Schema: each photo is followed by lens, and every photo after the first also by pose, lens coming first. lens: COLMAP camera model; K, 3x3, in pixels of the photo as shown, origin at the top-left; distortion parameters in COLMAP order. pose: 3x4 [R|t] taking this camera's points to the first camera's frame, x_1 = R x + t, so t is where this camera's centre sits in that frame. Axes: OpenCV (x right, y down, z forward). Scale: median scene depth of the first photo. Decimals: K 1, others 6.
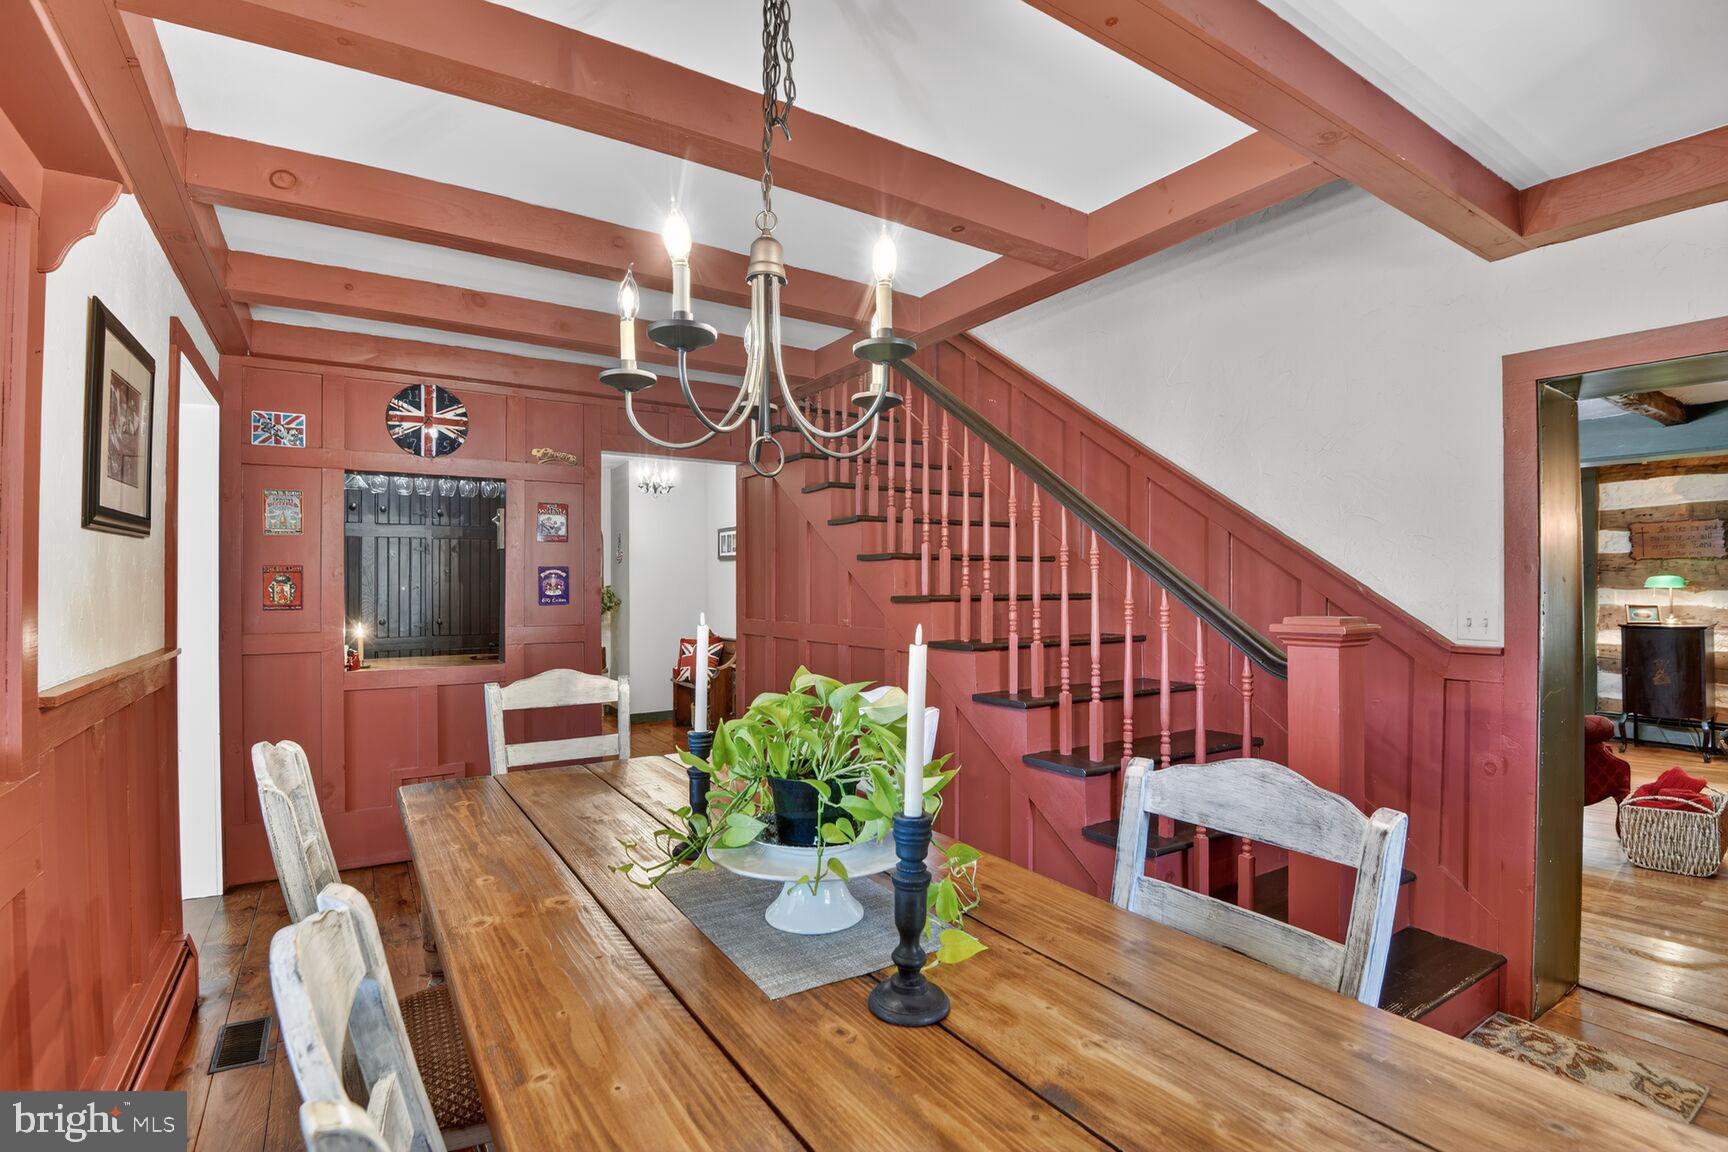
lens RADIAL K [[823.9, 0, 860.7], [0, 823.9, 573.1], [0, 0, 1]] dist [-0.027847, -0.000371]
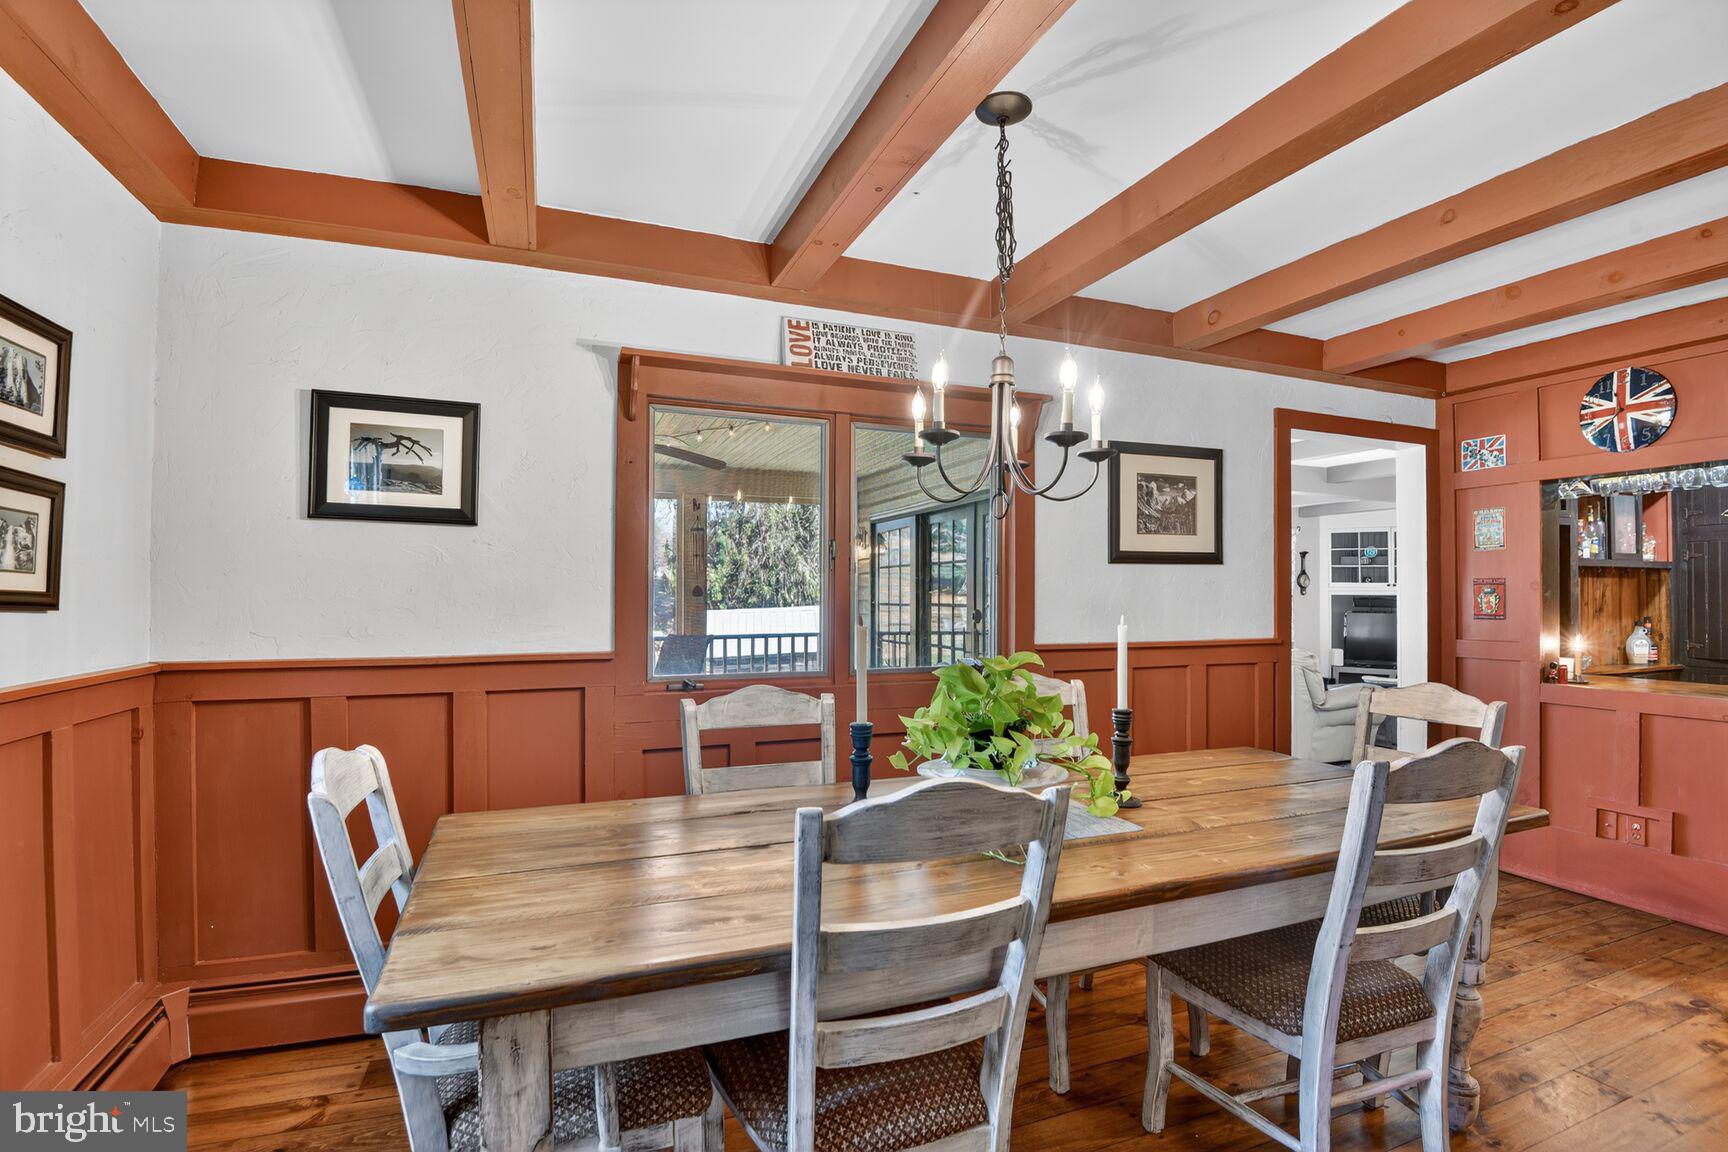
lens RADIAL K [[823.9, 0, 860.5], [0, 823.9, 590.0], [0, 0, 1]] dist [-0.027847, -0.000371]
pose [[-0.198904, -0.002851, -0.980015, 0.488271], [0.006130, 0.999973, -0.004153, 0.005806], [0.980000, -0.006834, -0.198881, 0.371126]]
